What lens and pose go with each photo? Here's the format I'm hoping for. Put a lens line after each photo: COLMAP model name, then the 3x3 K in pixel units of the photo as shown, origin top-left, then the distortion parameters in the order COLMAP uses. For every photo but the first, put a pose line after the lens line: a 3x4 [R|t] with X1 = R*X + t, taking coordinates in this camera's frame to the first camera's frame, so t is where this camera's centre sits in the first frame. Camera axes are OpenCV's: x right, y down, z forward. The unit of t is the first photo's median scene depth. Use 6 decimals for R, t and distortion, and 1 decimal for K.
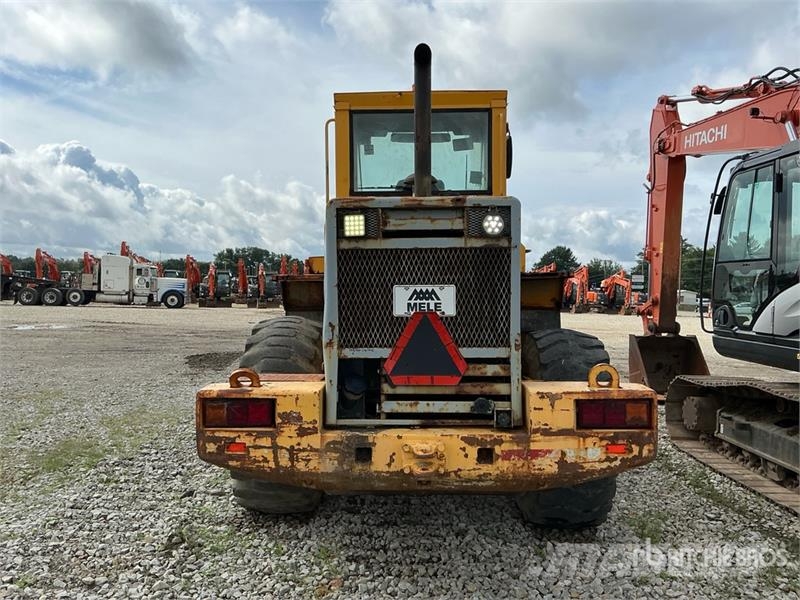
lens RADIAL K [[663.5, 0, 397.5], [0, 663.5, 303.2], [0, 0, 1]] dist [0.153608, -0.315960]
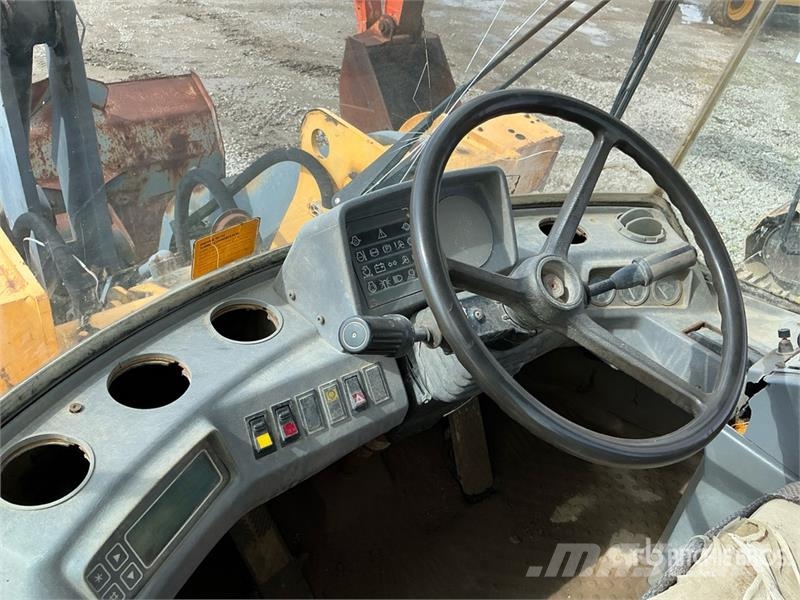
lens RADIAL K [[667.3, 0, 394.2], [0, 667.3, 299.7], [0, 0, 1]] dist [0.092966, -0.186328]
pose [[0.754240, -0.304047, 0.581960, -0.097266], [-0.112733, 0.813197, 0.570965, -0.355903], [-0.646848, -0.496251, 0.579070, 1.836882]]
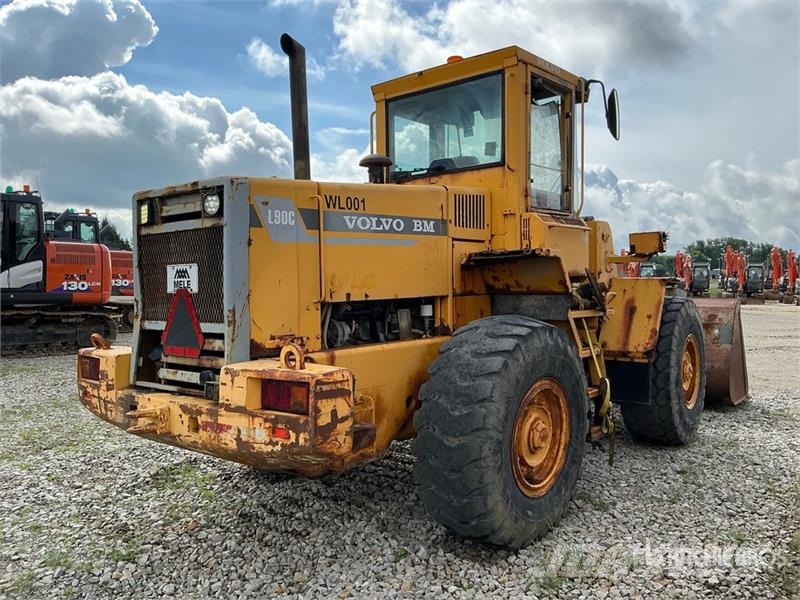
lens RADIAL K [[663.5, 0, 397.5], [0, 663.5, 303.2], [0, 0, 1]] dist [0.153608, -0.315960]
pose [[0.779040, 0.011062, -0.626877, 1.014175], [-0.006893, 0.999935, 0.009079, 0.023965], [0.626936, -0.002752, 0.779066, 0.364028]]
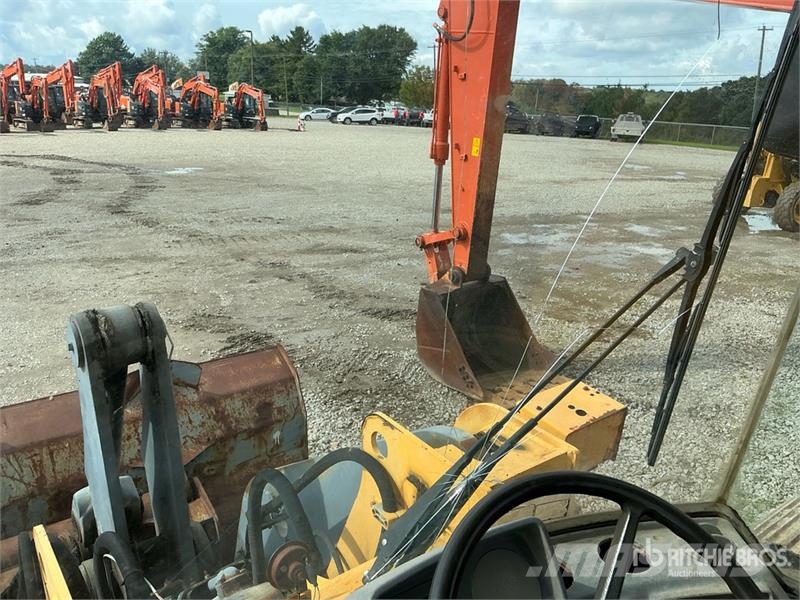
lens RADIAL K [[663.5, 0, 397.5], [0, 663.5, 303.2], [0, 0, 1]] dist [0.153608, -0.315960]
pose [[0.811033, -0.178162, 0.557211, -0.068706], [0.006732, 0.955276, 0.295641, -0.420603], [-0.584962, -0.236023, 0.775959, 1.835802]]
